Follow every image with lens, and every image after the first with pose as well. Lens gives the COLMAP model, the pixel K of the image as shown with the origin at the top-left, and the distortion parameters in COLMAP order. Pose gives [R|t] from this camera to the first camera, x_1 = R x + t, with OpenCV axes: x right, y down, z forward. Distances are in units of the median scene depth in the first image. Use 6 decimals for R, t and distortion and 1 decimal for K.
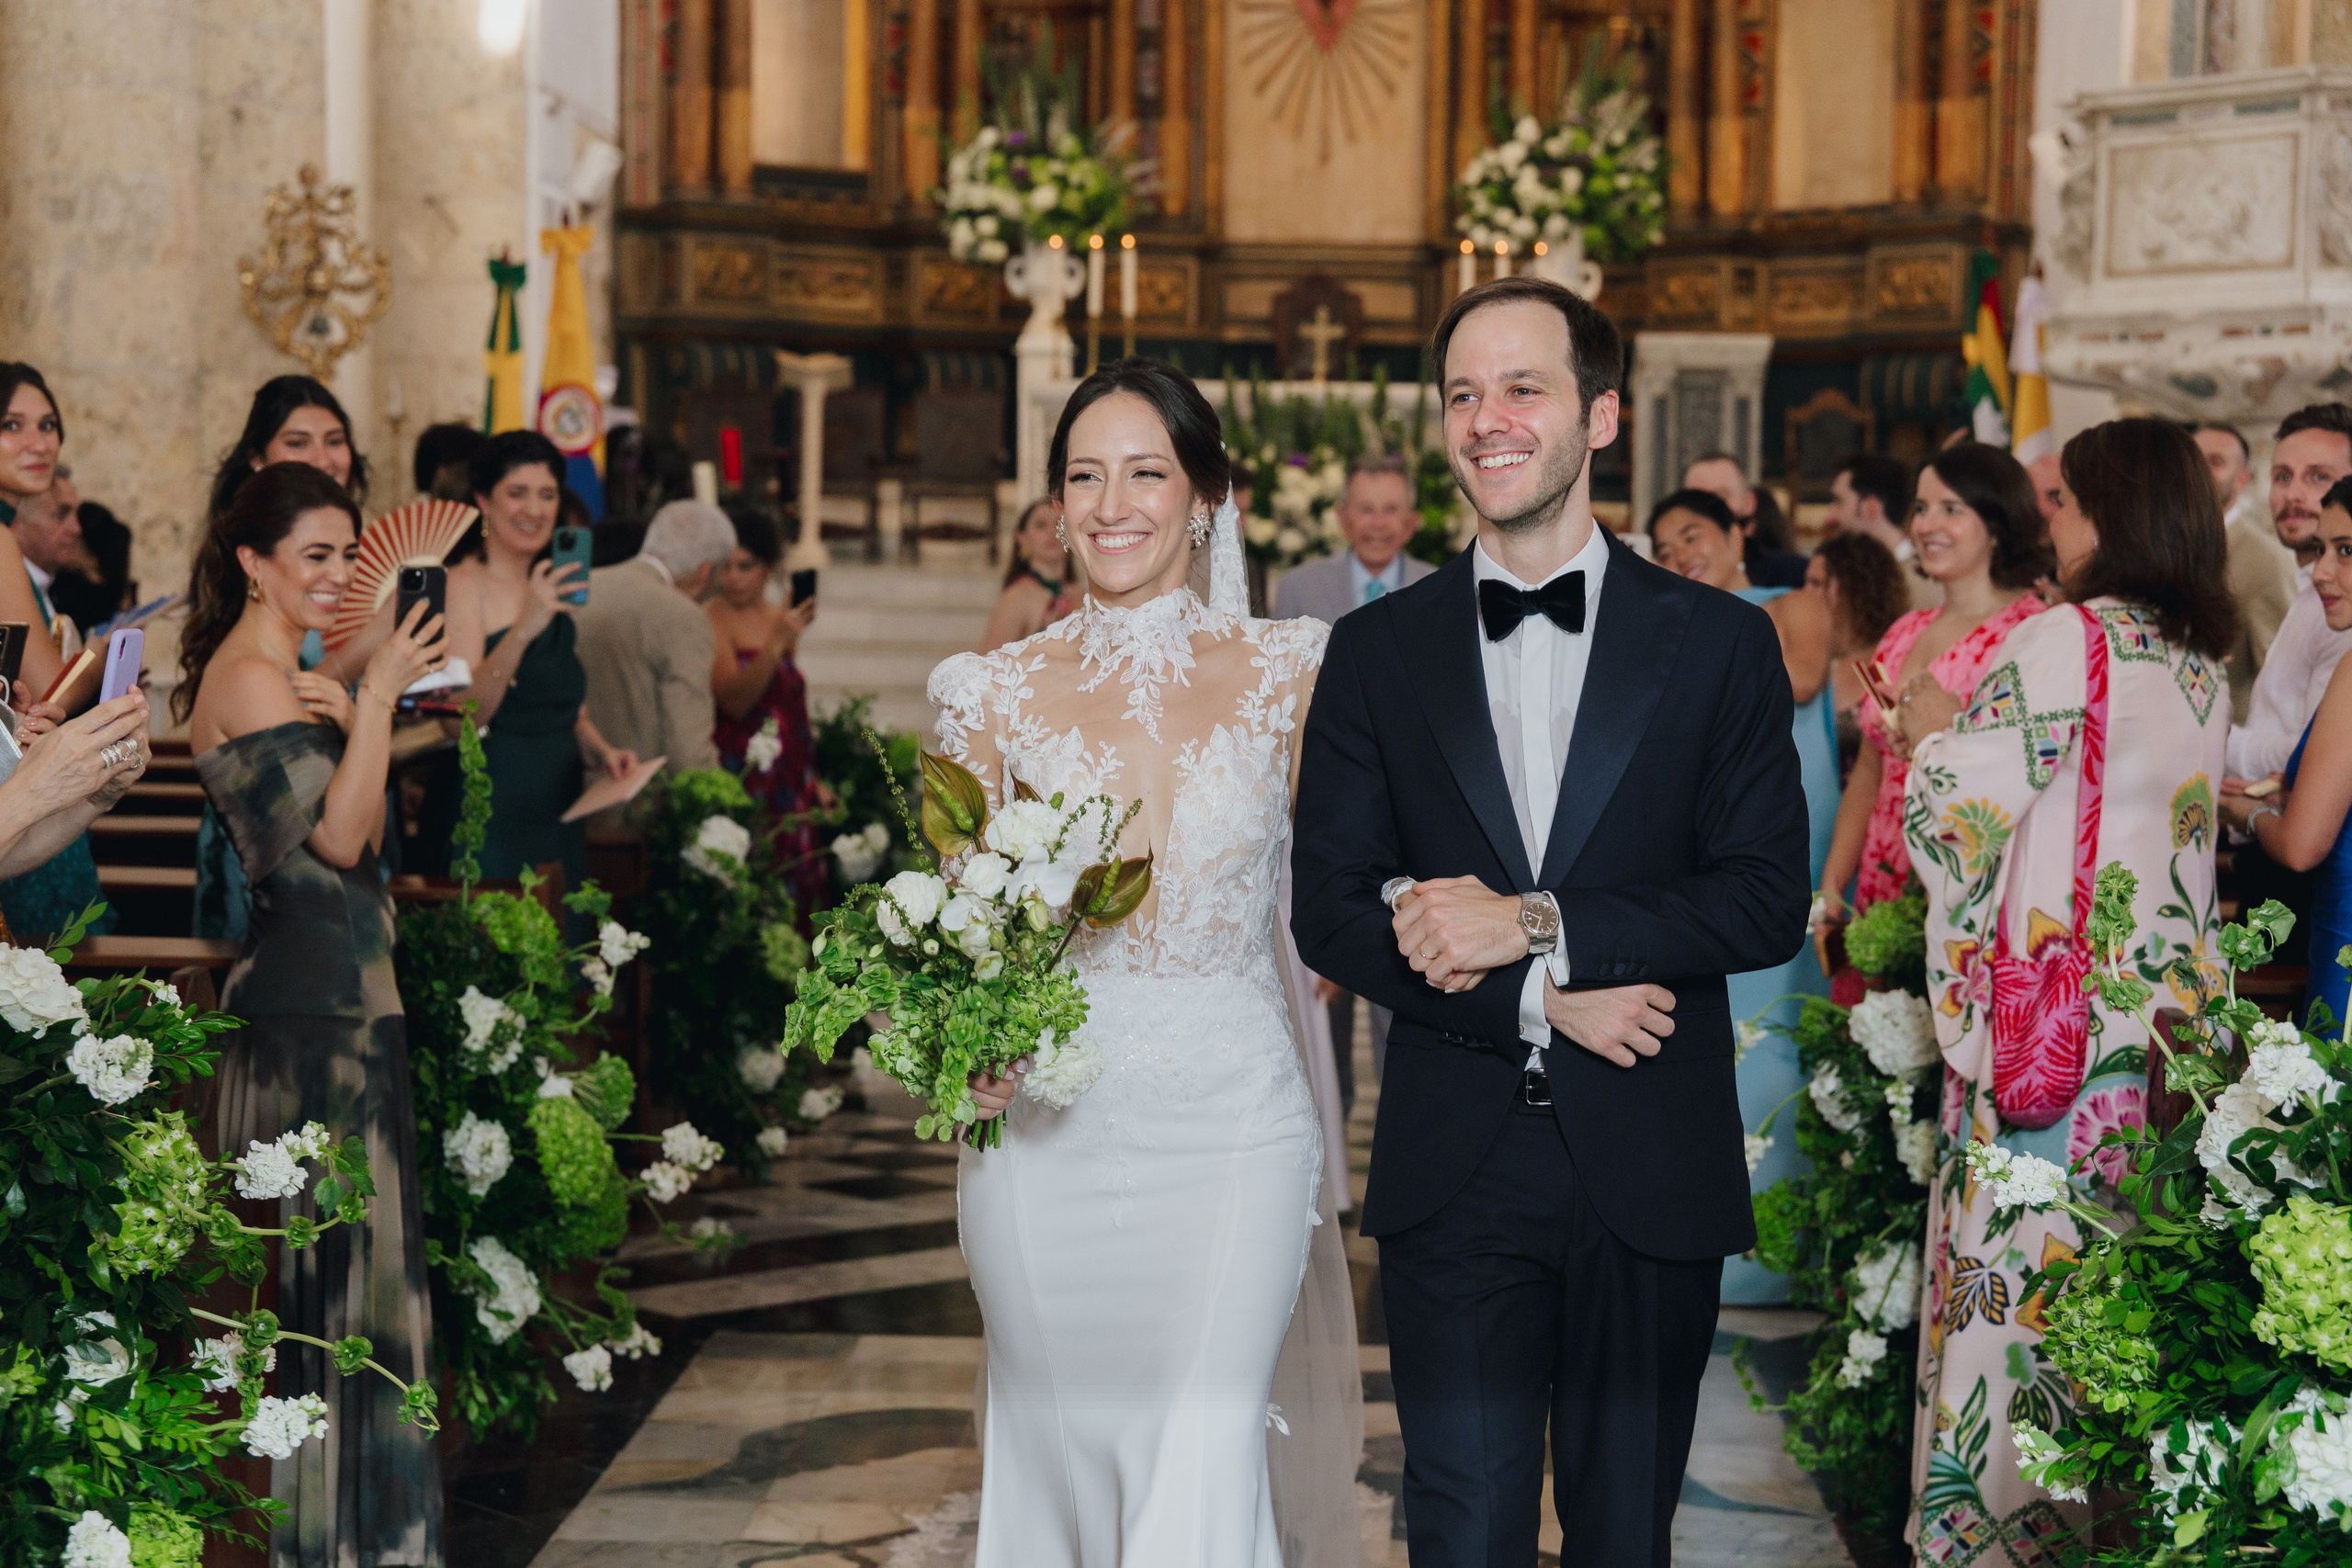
lens RADIAL K [[4256.0, 0, 1175.2], [0, 4256.0, 785.8], [0, 0, 1]] dist [0.030709, 0.000000]
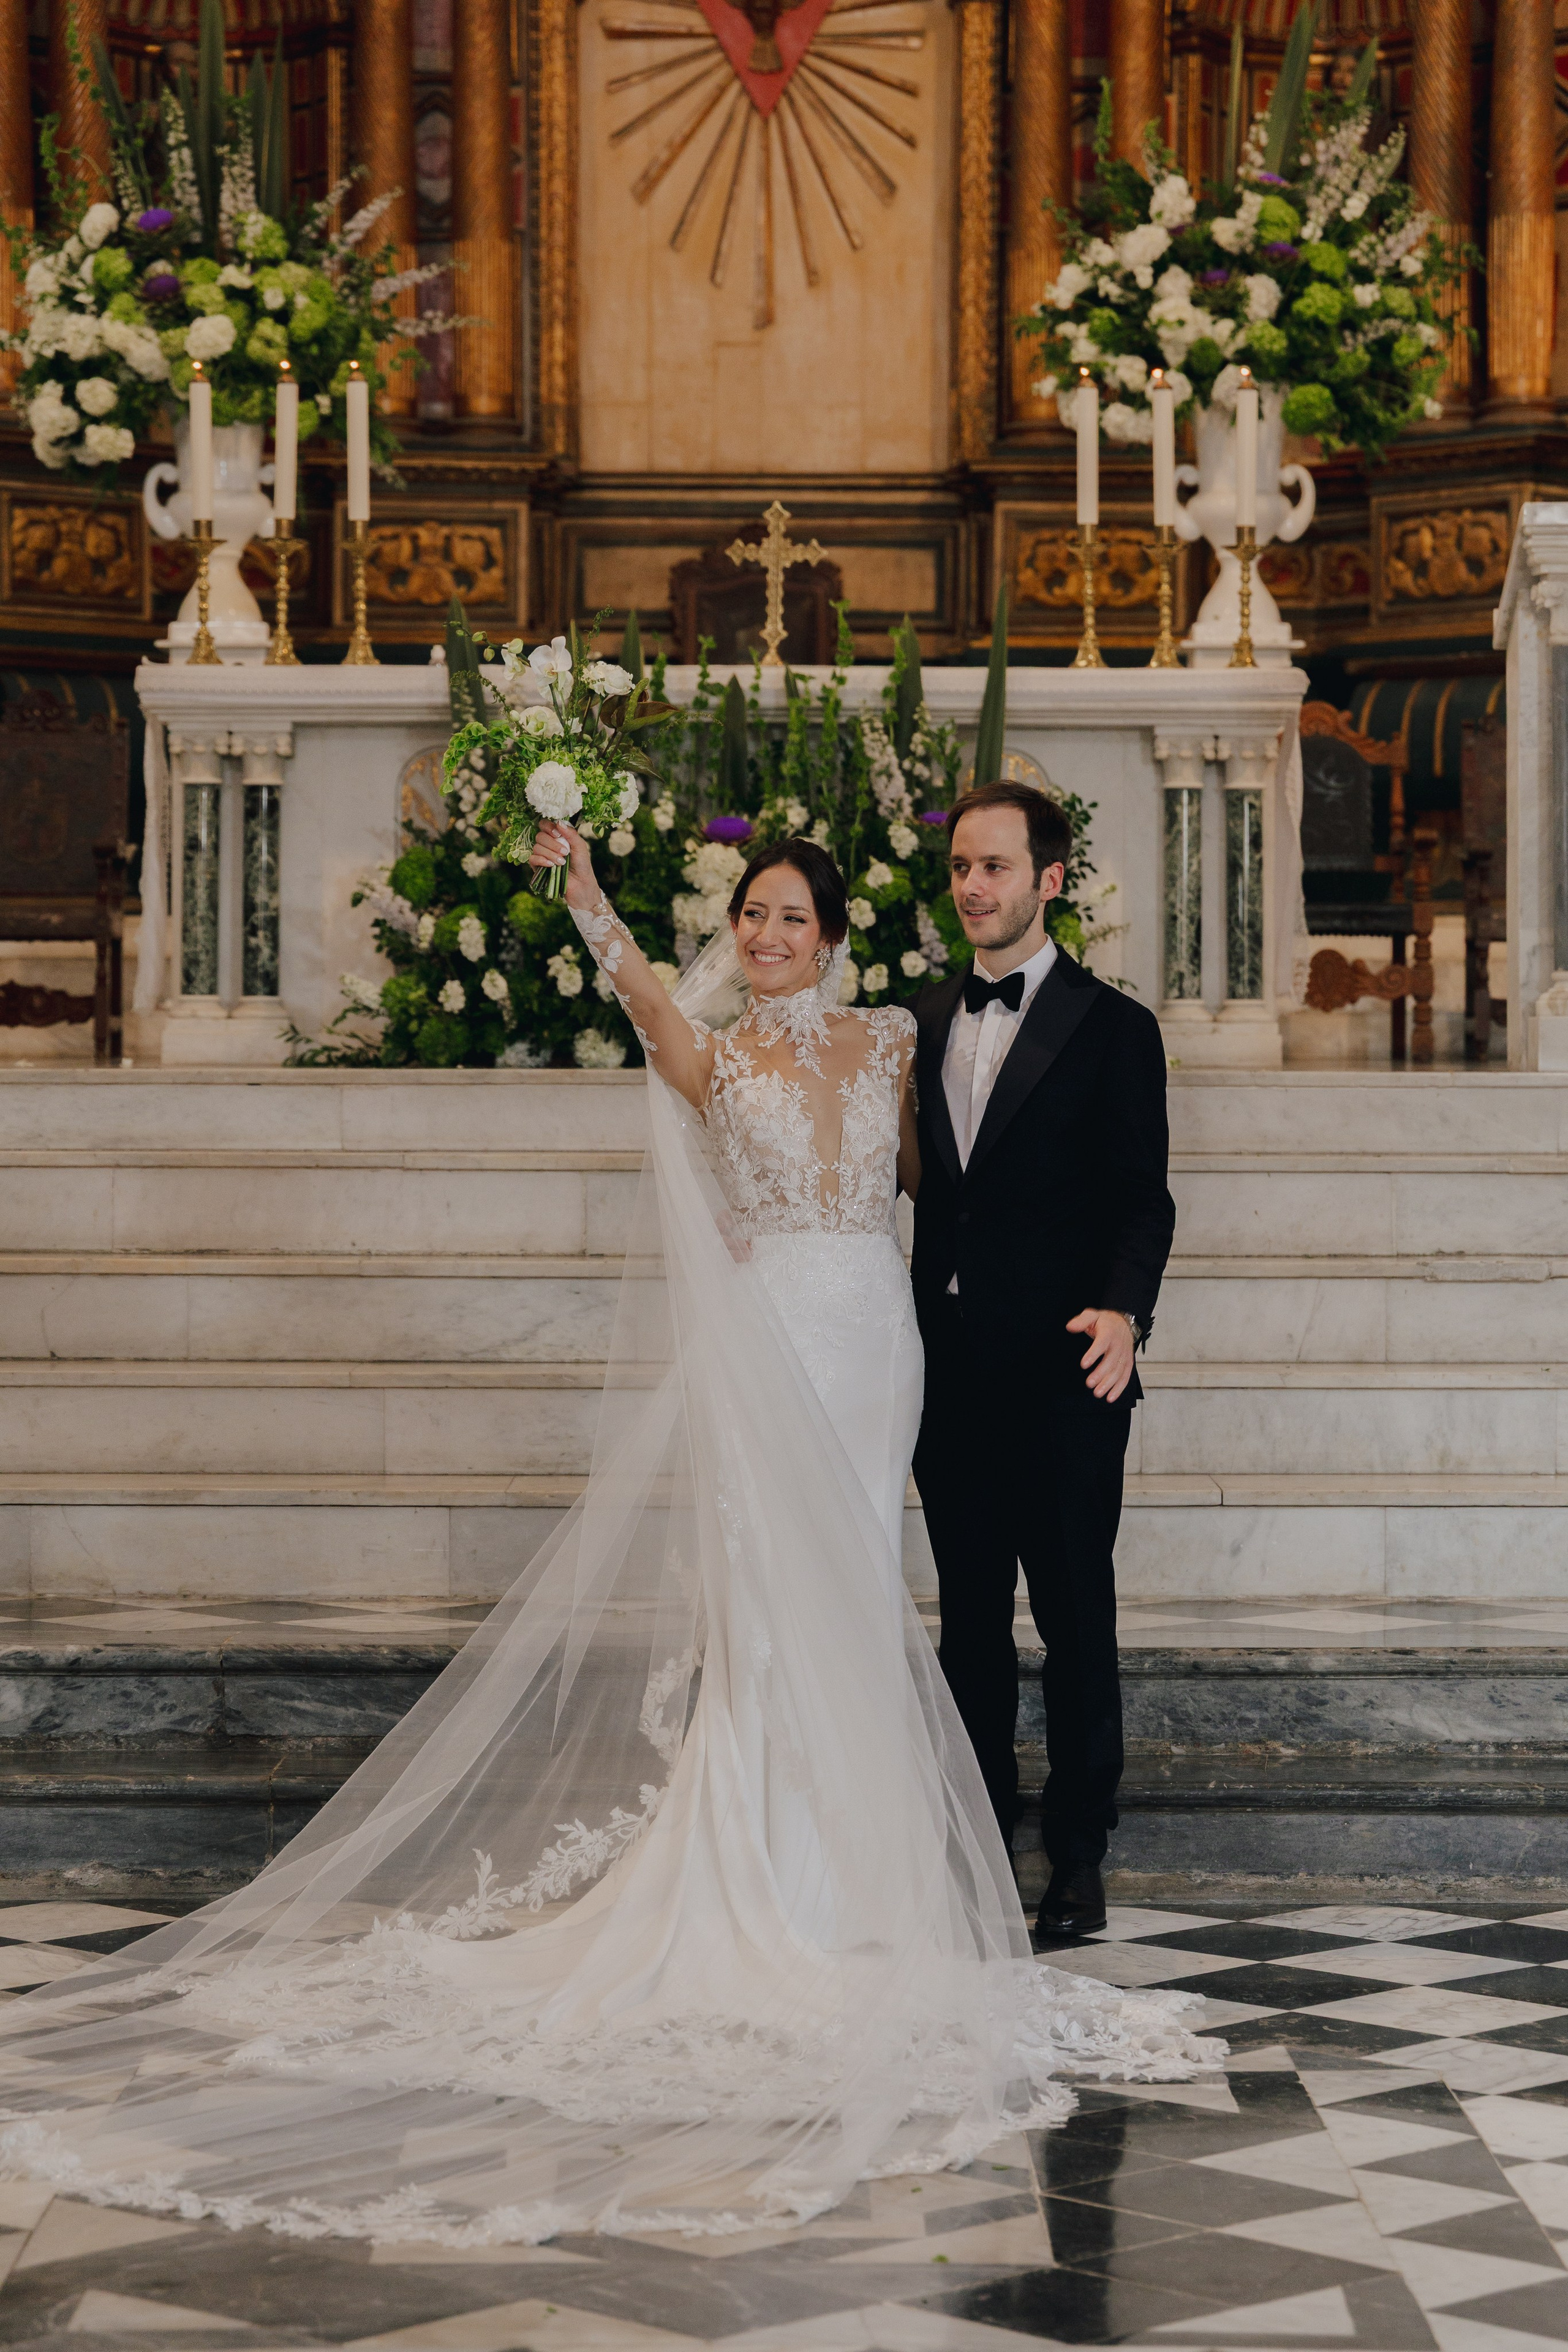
lens RADIAL K [[5568.3, 0, 784.5], [0, 5568.3, 1175.7], [0, 0, 1]] dist [0.061387, 0.000000]
pose [[0.999096, -0.011205, 0.041011, 0.008478], [0.012740, 0.999220, -0.037368, -0.014337], [-0.040561, 0.037856, 0.998460, 0.345945]]
